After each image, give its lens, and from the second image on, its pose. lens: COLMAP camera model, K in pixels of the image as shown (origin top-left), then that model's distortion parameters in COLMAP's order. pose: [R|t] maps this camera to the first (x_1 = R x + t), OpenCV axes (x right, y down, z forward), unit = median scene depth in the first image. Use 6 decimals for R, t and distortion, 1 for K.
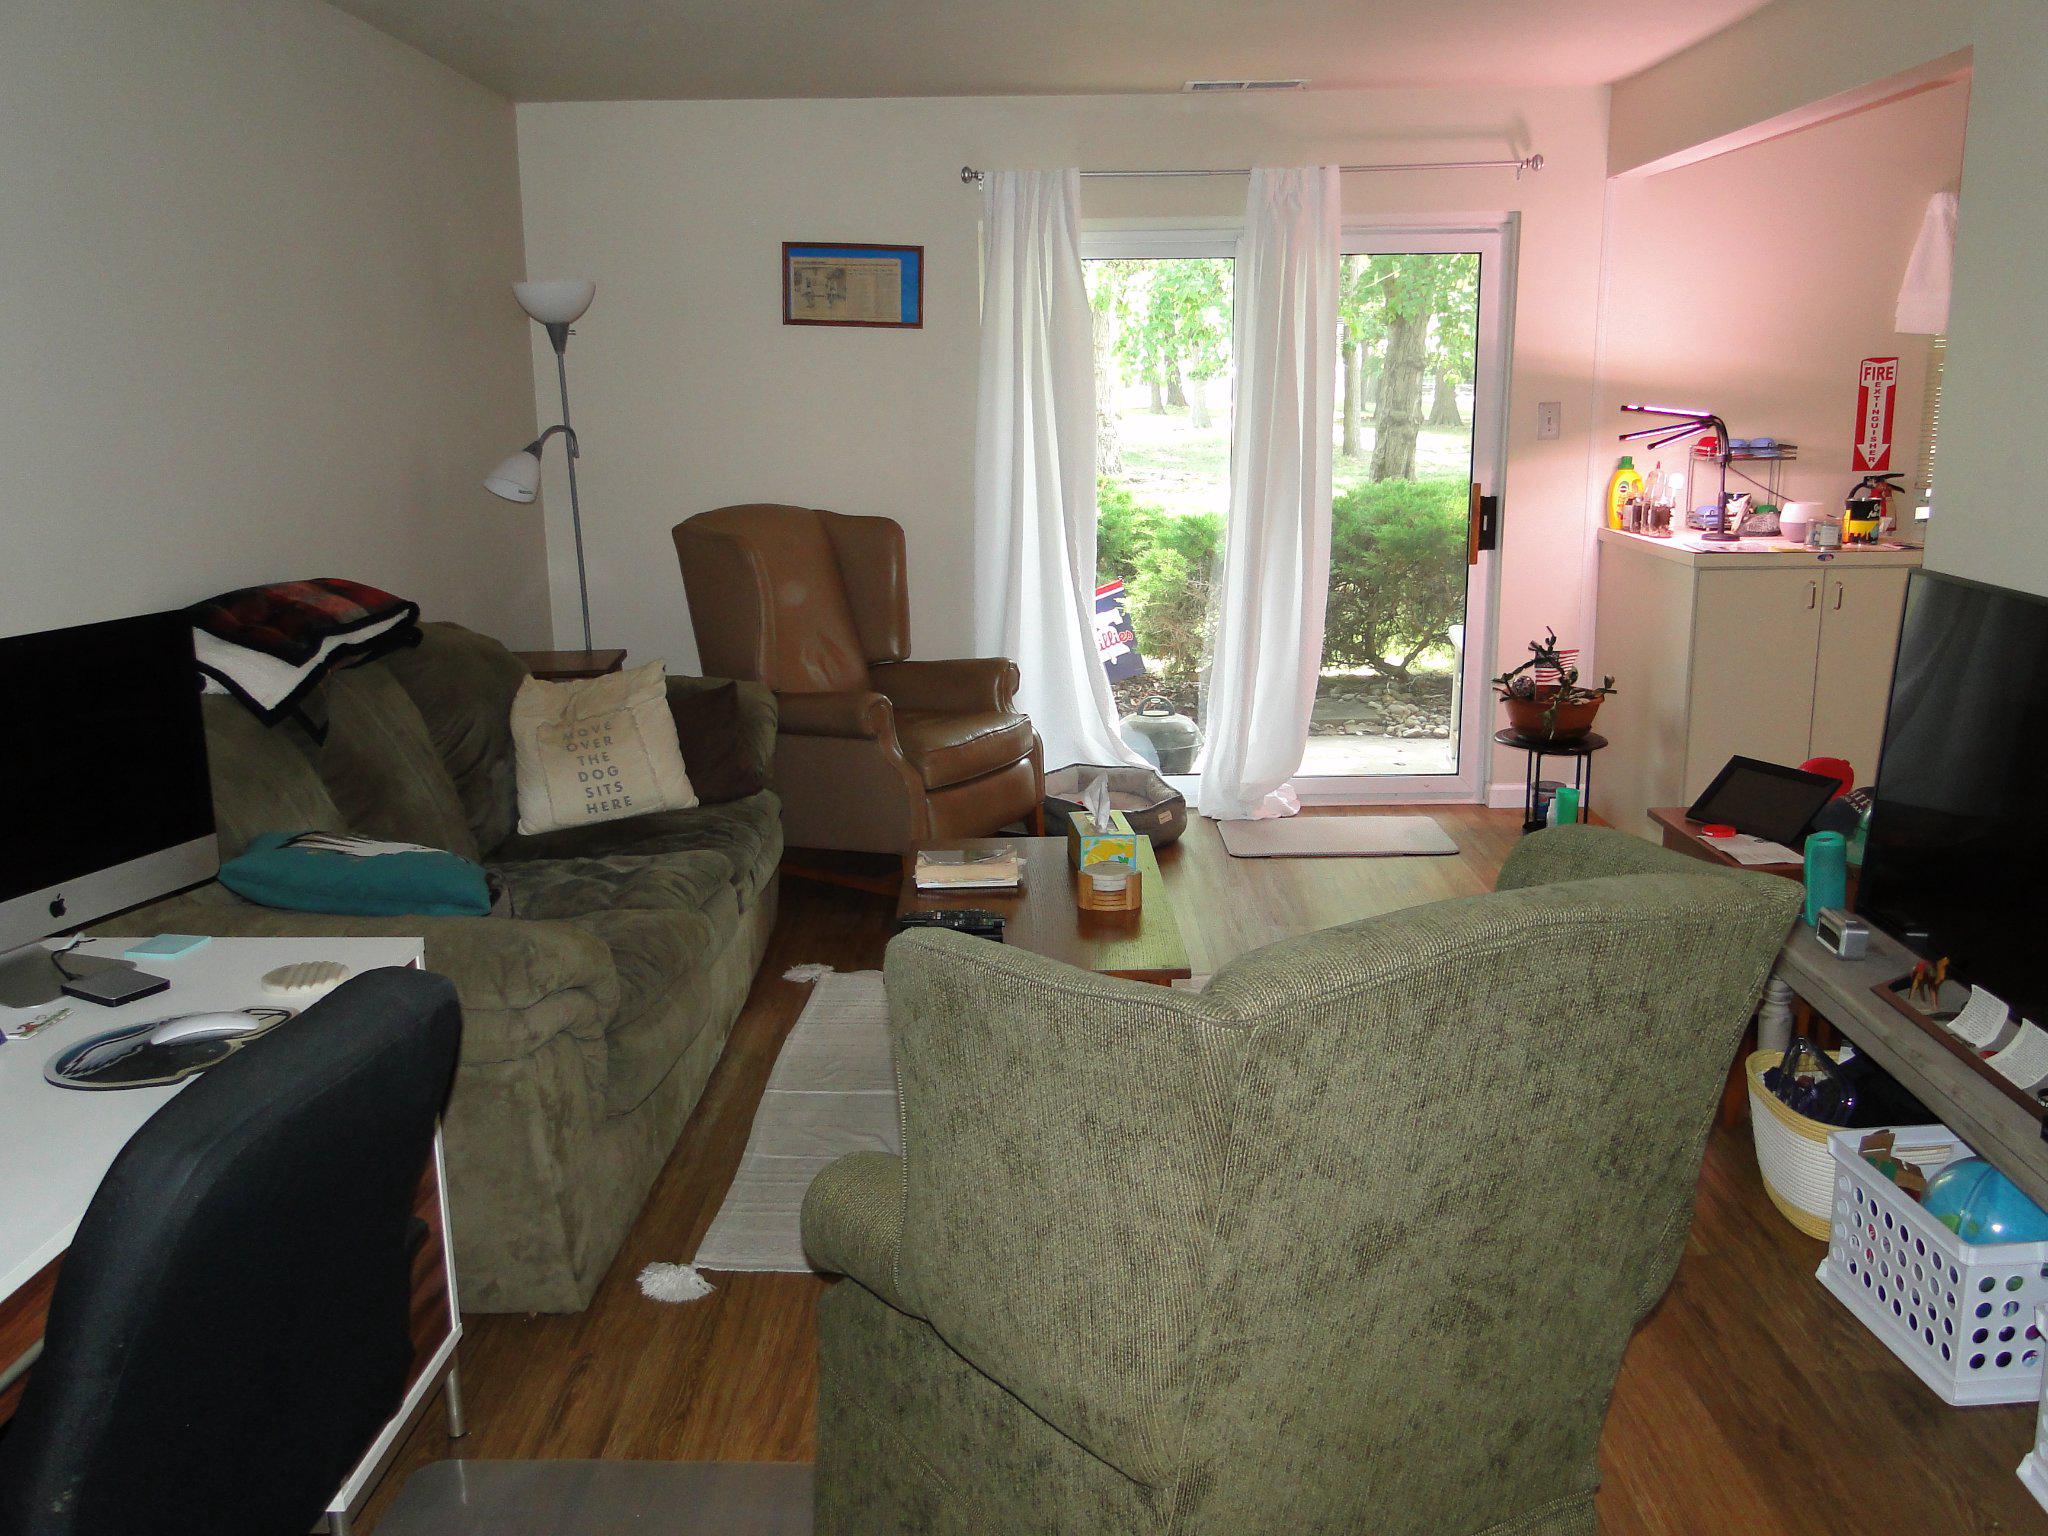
lens RADIAL K [[1698.8, 0, 1032.0], [0, 1698.8, 773.3], [0, 0, 1]] dist [0.015085, -0.028828]
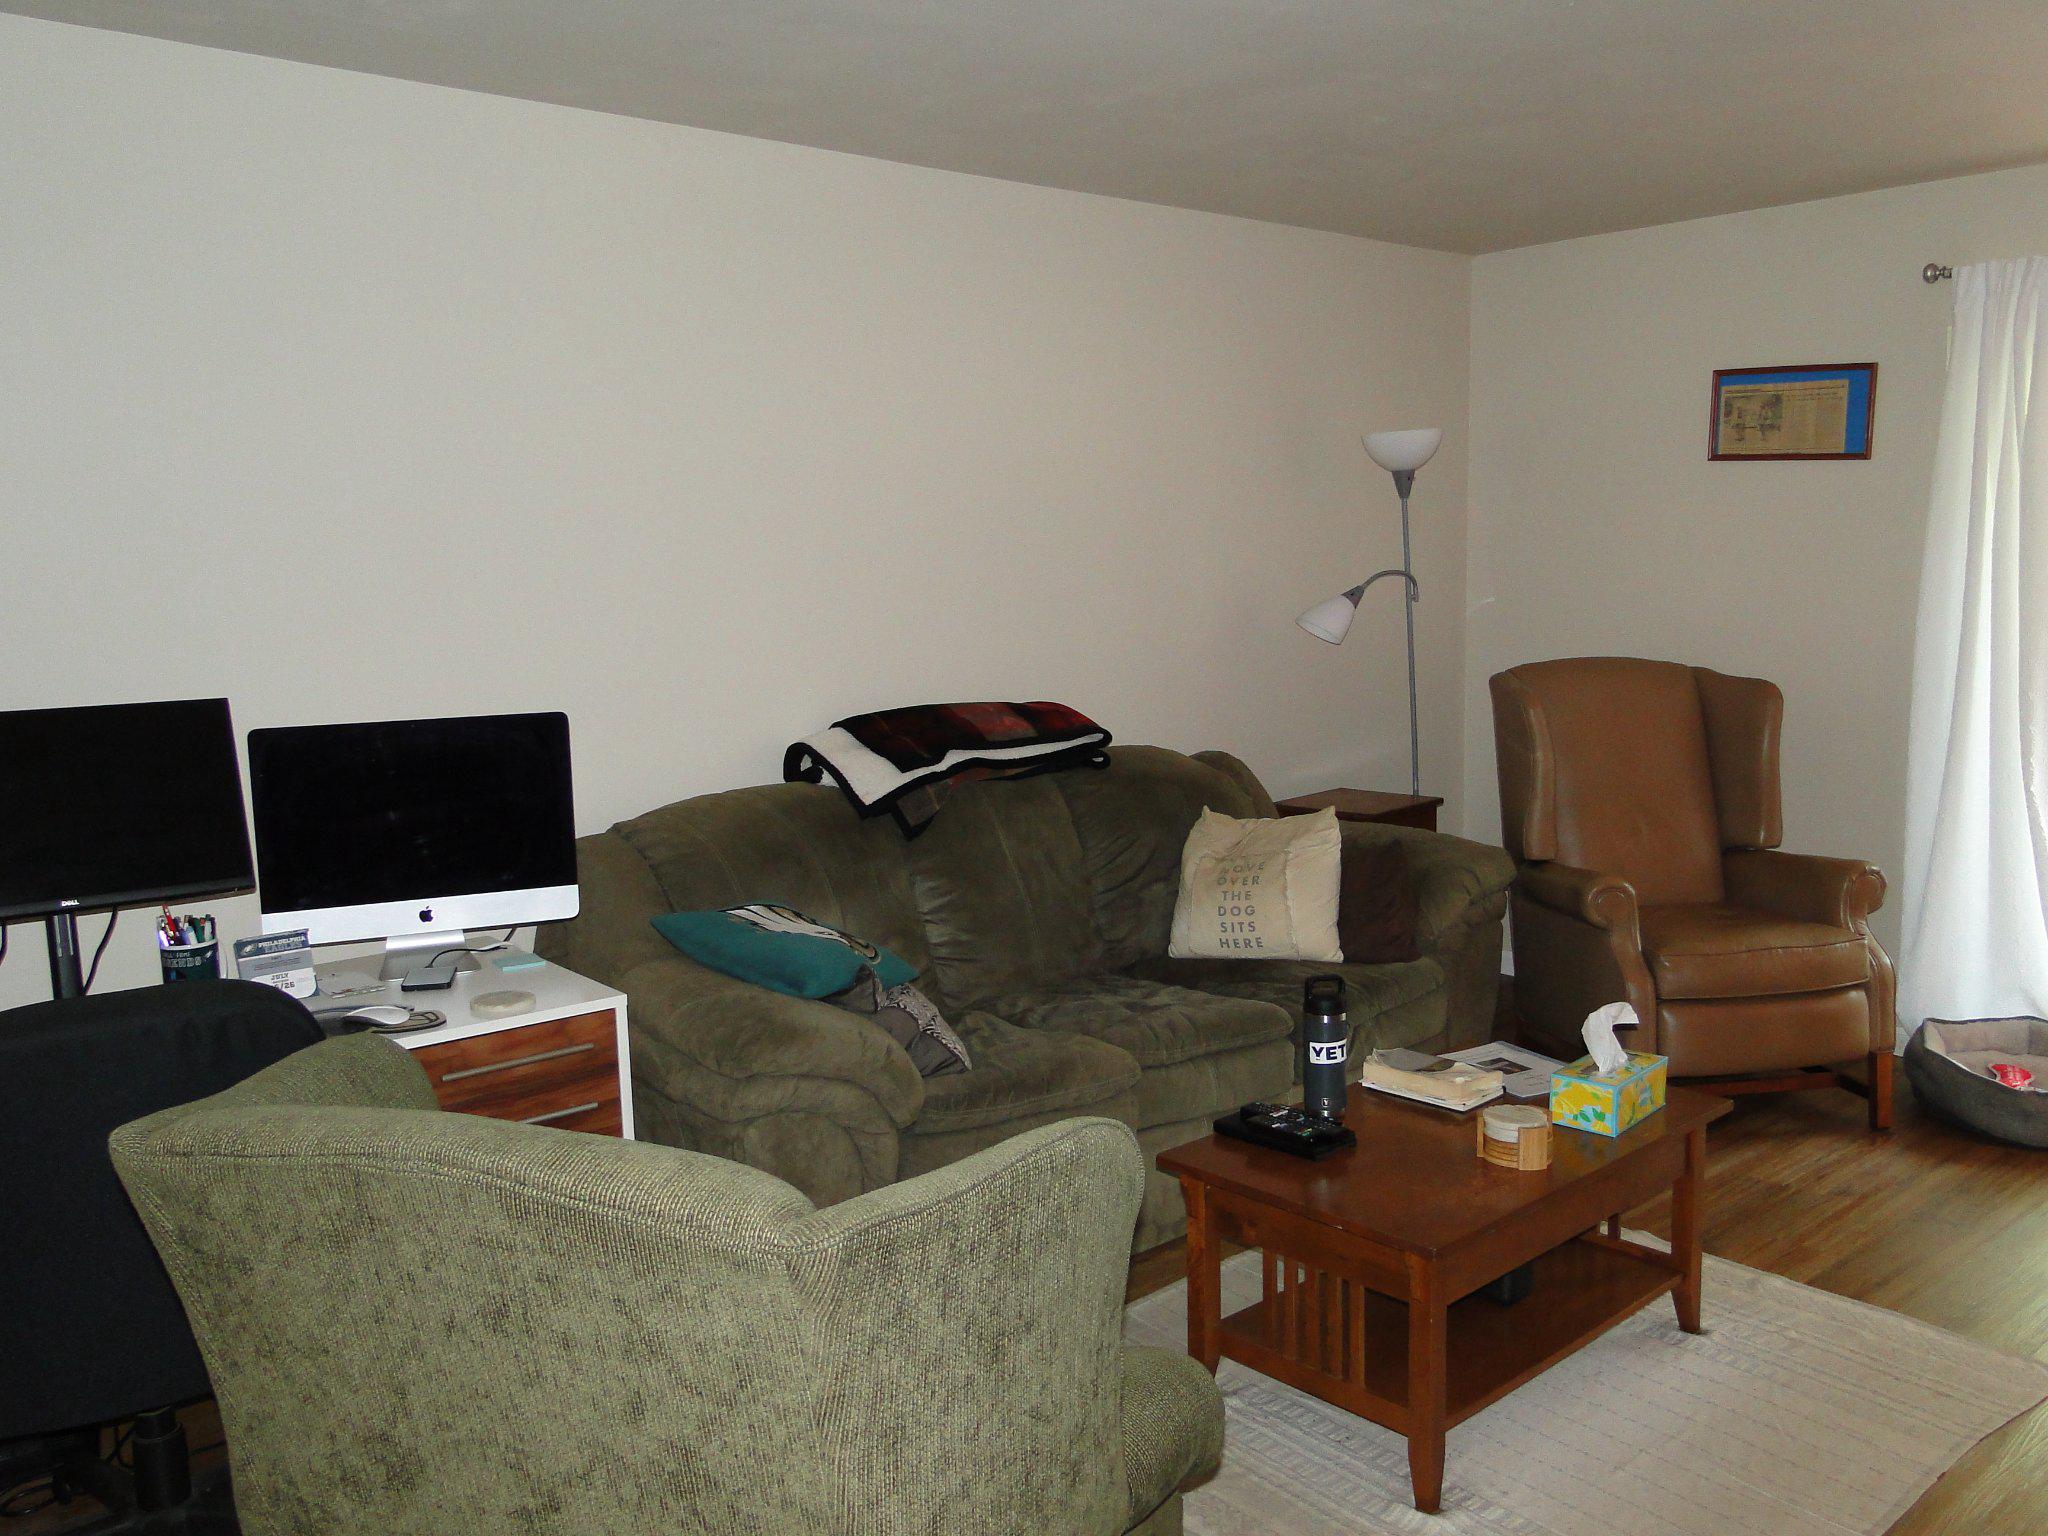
lens RADIAL K [[1698.8, 0, 1026.7], [0, 1698.8, 763.7], [0, 0, 1]] dist [0.015085, -0.028828]
pose [[0.661744, 0.097407, -0.743376, 0.339661], [-0.157500, 0.987460, -0.010814, -0.046402], [0.733000, 0.124238, 0.668787, 0.182192]]
